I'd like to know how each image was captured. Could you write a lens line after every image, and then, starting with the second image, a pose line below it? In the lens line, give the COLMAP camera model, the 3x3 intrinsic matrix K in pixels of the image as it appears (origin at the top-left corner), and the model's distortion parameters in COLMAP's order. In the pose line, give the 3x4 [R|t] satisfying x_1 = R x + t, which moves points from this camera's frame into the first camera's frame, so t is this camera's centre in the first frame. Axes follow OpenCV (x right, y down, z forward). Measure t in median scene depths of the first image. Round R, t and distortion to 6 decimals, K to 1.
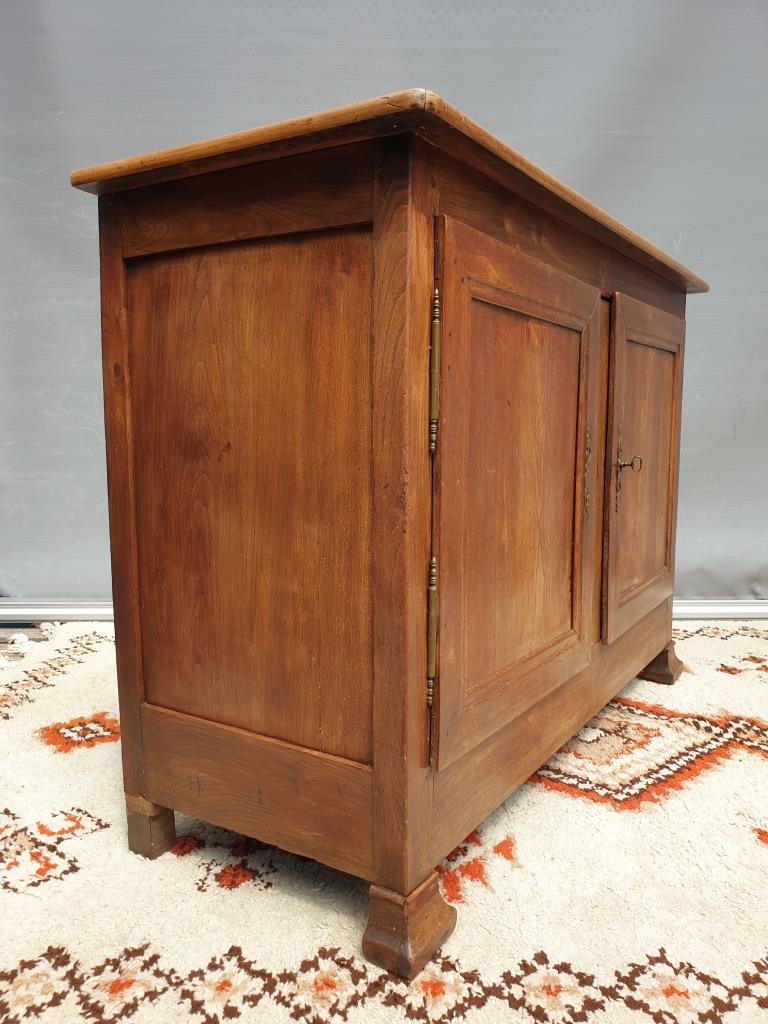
lens RADIAL K [[805.3, 0, 380.9], [0, 805.3, 525.0], [0, 0, 1]] dist [-0.013360, 0.040870]
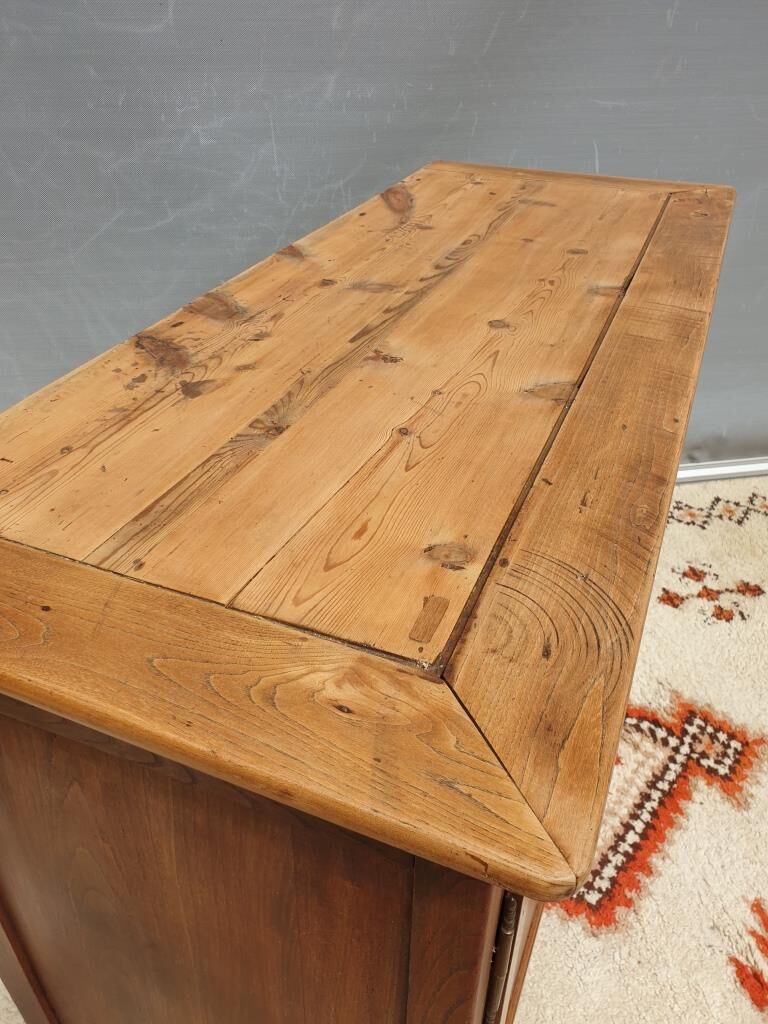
lens RADIAL K [[805.3, 0, 384.4], [0, 805.3, 523.7], [0, 0, 1]] dist [-0.013360, 0.040870]
pose [[0.983920, -0.092757, 0.152632, -0.063836], [0.011355, 0.885326, 0.464832, -0.606168], [-0.178246, -0.455624, 0.872144, 0.485407]]
